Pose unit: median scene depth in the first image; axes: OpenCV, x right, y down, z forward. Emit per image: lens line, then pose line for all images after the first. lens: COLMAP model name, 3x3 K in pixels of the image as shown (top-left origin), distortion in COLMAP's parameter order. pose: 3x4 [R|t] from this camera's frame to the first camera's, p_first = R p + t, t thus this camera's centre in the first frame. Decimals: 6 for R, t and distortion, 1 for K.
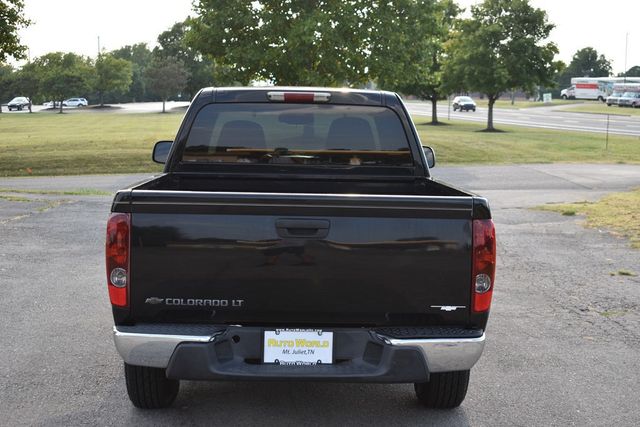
lens RADIAL K [[1087.4, 0, 320.0], [0, 1087.4, 213.5], [0, 0, 1]] dist [0.002183, -0.042556]
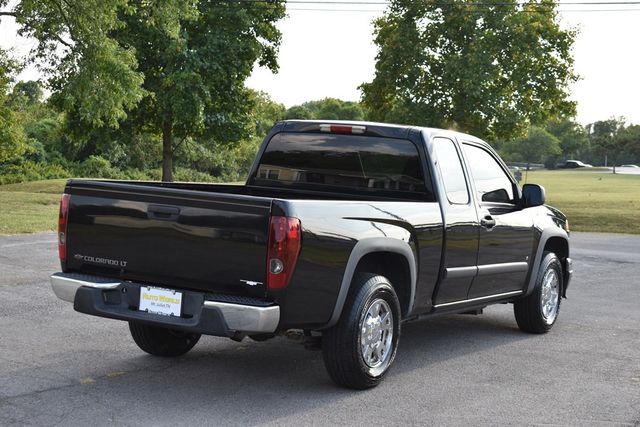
lens RADIAL K [[1169.9, 0, 320.0], [0, 1169.9, 213.5], [0, 0, 1]] dist [0.012533, 0.002503]
pose [[0.845674, 0.067686, -0.529391, 0.107137], [-0.099825, 0.994480, -0.032315, 0.004858], [0.524281, 0.080175, 0.847762, -0.016355]]
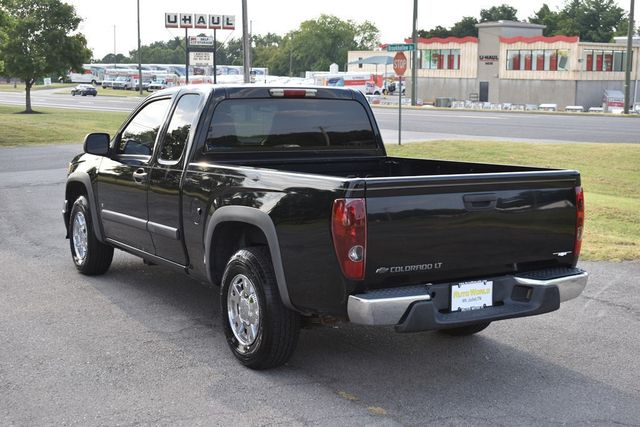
lens RADIAL K [[944.8, 0, 320.0], [0, 944.8, 213.5], [0, 0, 1]] dist [-0.010528, -0.043132]
pose [[0.874580, -0.071989, 0.479508, -0.081420], [0.055866, 0.997292, 0.047830, -0.004055], [-0.481653, -0.015043, 0.876233, 0.014859]]
